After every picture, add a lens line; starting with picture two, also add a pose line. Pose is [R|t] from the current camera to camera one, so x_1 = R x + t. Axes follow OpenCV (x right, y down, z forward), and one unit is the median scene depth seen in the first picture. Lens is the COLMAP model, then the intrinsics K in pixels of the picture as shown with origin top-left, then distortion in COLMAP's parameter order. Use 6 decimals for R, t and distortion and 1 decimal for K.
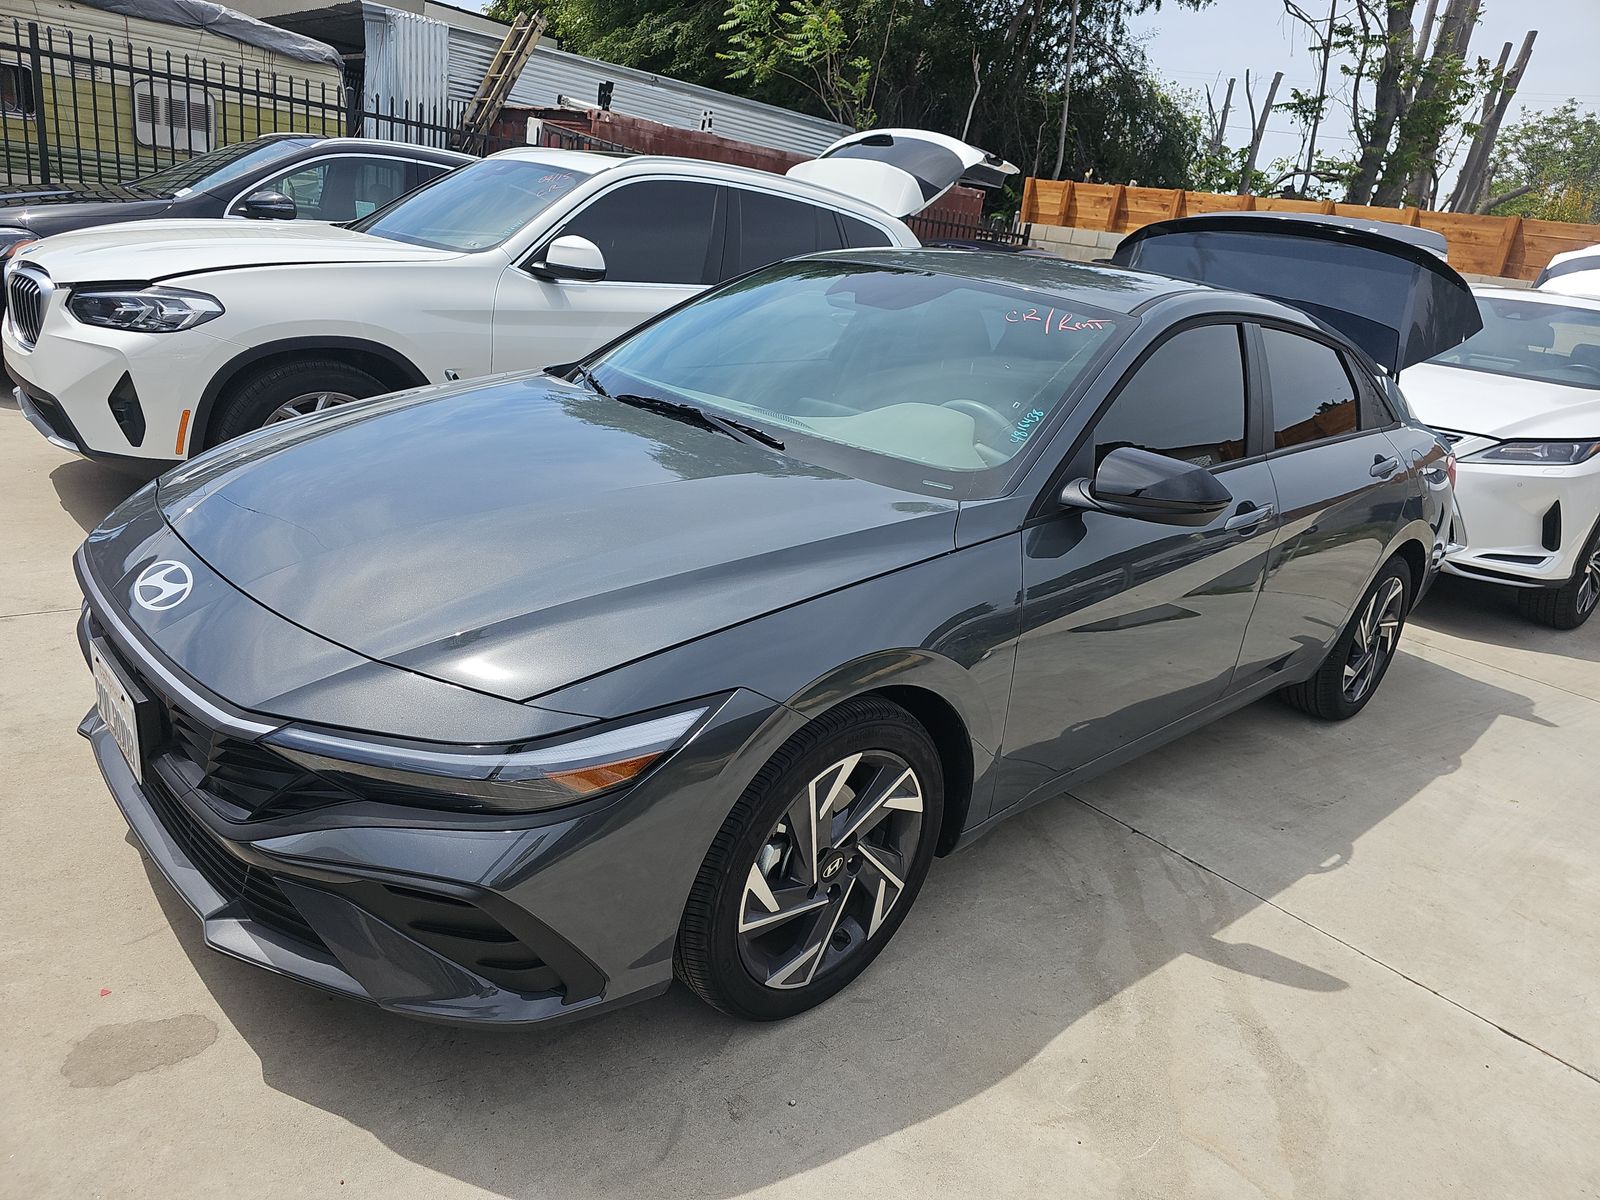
lens RADIAL K [[1062.4, 0, 800.0], [0, 1062.4, 600.0], [0, 0, 1]] dist [0.050435, -0.053938]
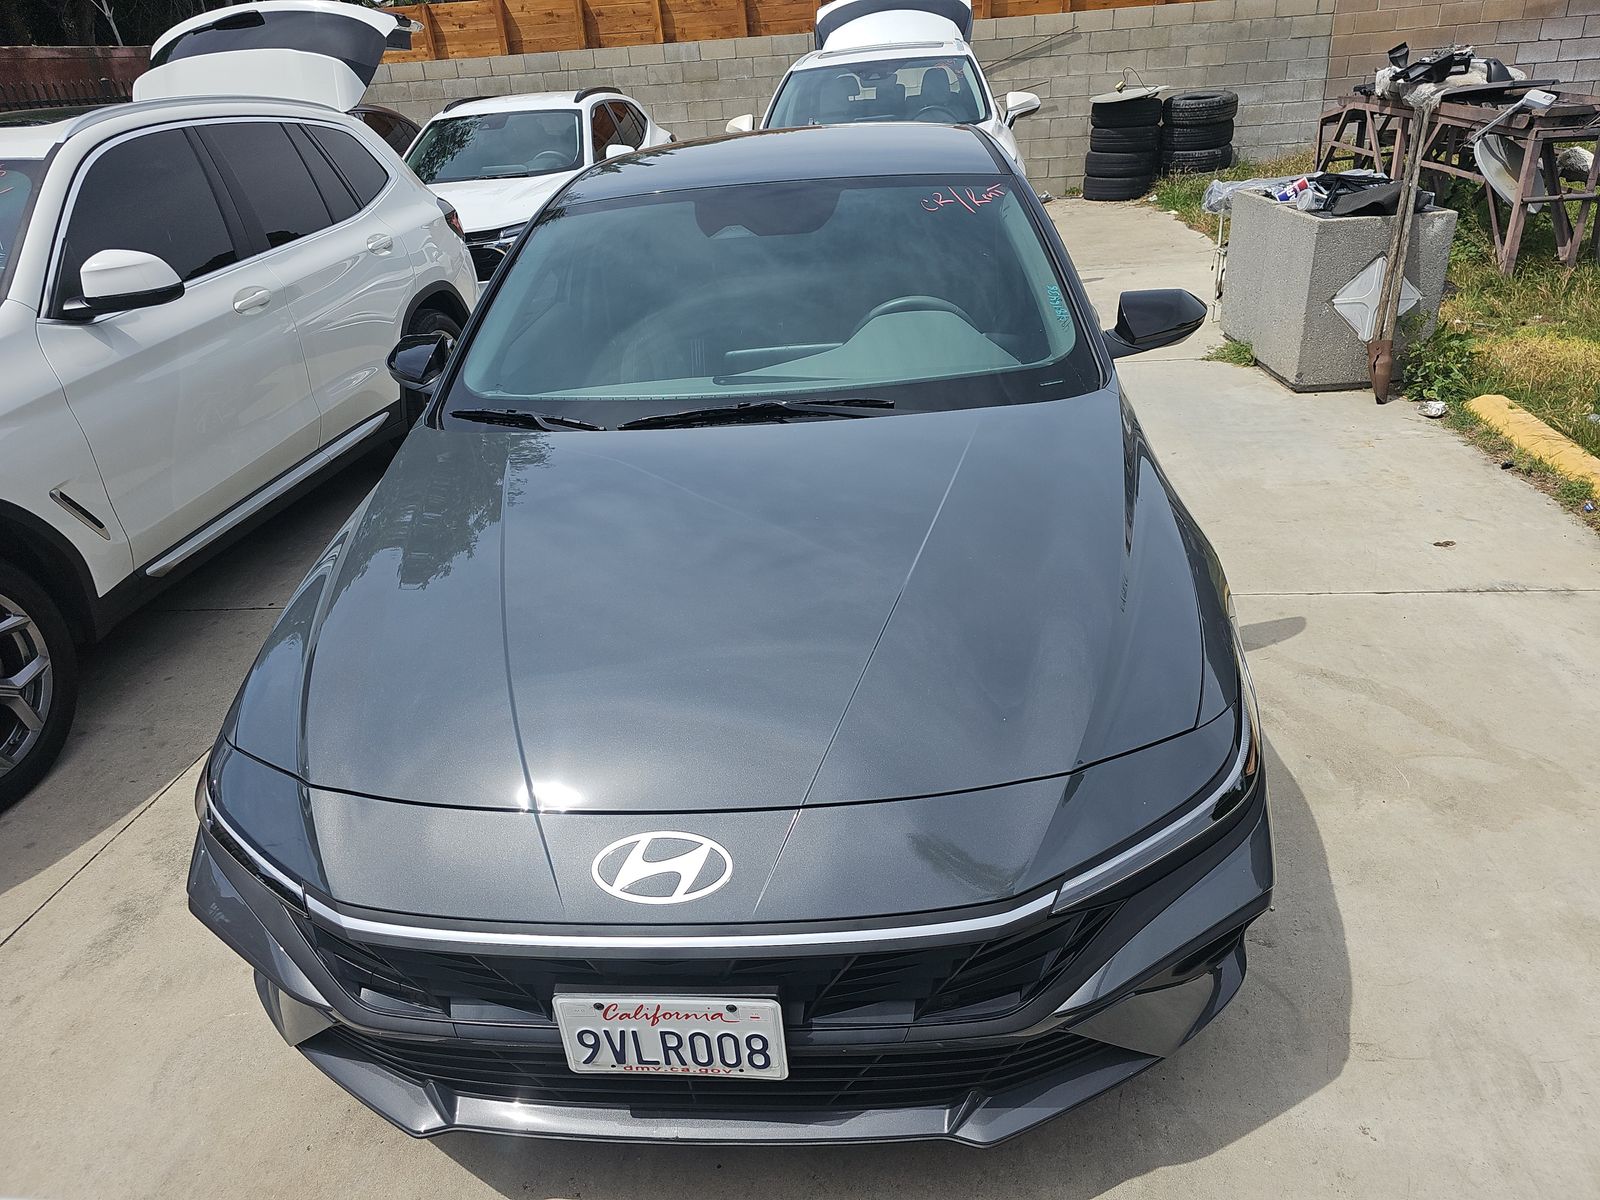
lens RADIAL K [[1062.4, 0, 800.0], [0, 1062.4, 600.0], [0, 0, 1]] dist [0.050435, -0.053938]
pose [[0.721438, -0.465559, 0.512623, -0.549824], [0.377882, 0.885014, 0.271950, -0.236238], [-0.580287, -0.002484, 0.814409, 0.215714]]
